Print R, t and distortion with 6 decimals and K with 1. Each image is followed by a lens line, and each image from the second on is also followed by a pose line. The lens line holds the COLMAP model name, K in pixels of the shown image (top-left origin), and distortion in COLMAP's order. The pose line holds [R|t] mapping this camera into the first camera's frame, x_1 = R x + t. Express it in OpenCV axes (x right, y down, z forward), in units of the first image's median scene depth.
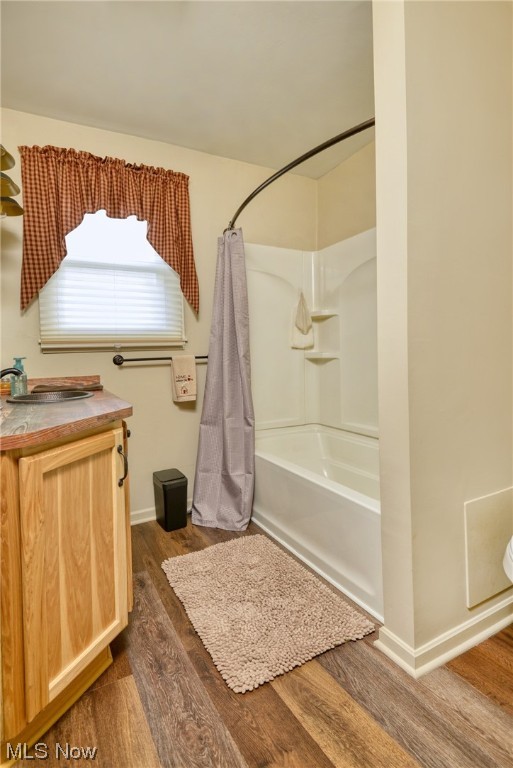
lens RADIAL K [[385.4, 0, 257.3], [0, 385.4, 370.4], [0, 0, 1]] dist [0.000853, -0.001138]
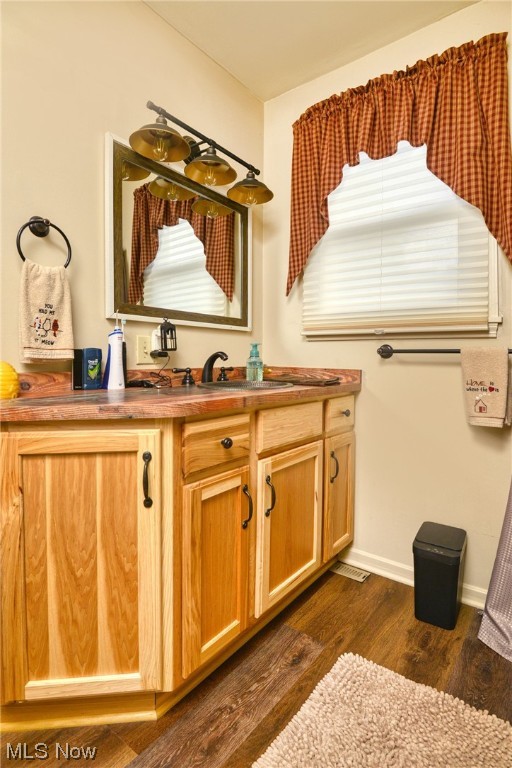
lens RADIAL K [[385.4, 0, 256.8], [0, 385.4, 370.4], [0, 0, 1]] dist [0.000853, -0.001138]
pose [[0.422215, 0.061884, -0.904381, 0.230809], [-0.063660, 0.997228, 0.038518, -0.003218], [0.904258, 0.041310, 0.424984, 0.502231]]
